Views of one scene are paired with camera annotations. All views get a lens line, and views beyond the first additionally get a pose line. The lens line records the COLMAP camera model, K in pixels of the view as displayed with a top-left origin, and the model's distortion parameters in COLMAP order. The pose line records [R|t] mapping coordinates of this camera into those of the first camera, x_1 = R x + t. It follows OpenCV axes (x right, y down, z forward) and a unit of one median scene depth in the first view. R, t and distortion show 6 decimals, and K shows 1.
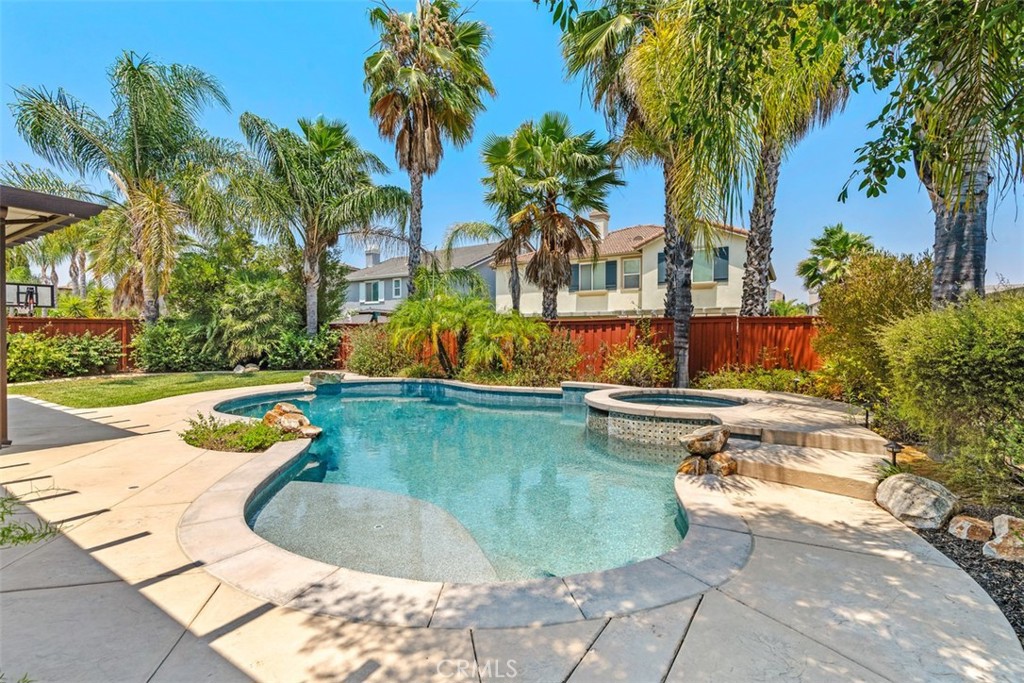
lens RADIAL K [[464.7, 0, 515.8], [0, 464.7, 339.6], [0, 0, 1]] dist [0.002091, 0.000310]
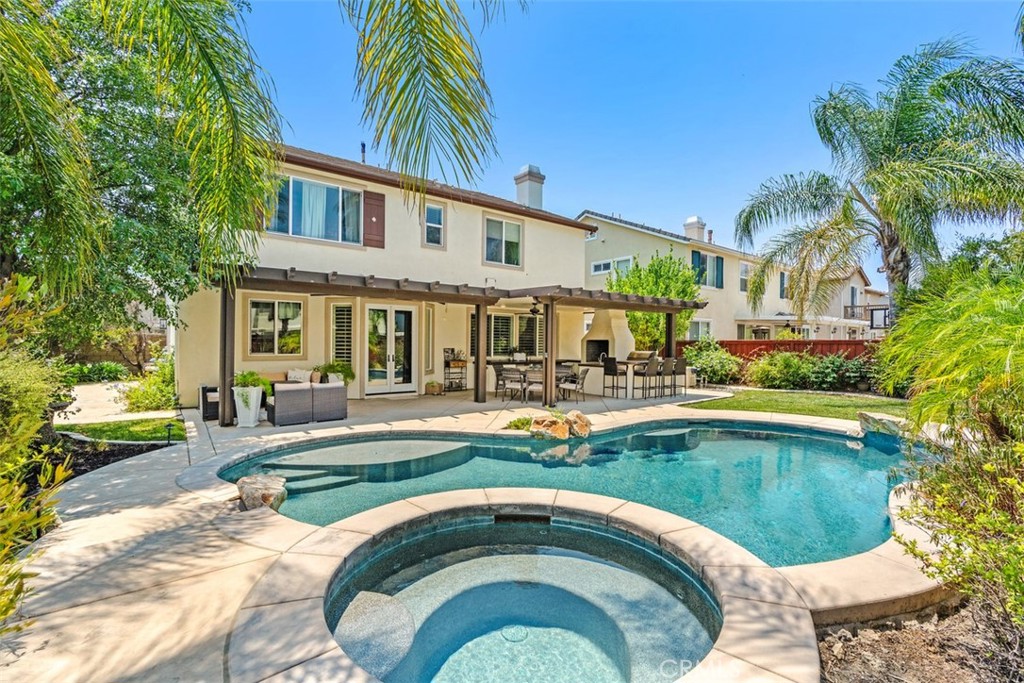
lens RADIAL K [[464.7, 0, 521.8], [0, 464.7, 343.3], [0, 0, 1]] dist [0.002091, 0.000310]
pose [[-0.343258, 0.000498, -0.939241, 1.432317], [-0.015742, 0.999856, 0.006284, -0.117335], [0.939109, 0.016942, -0.343201, 2.368871]]
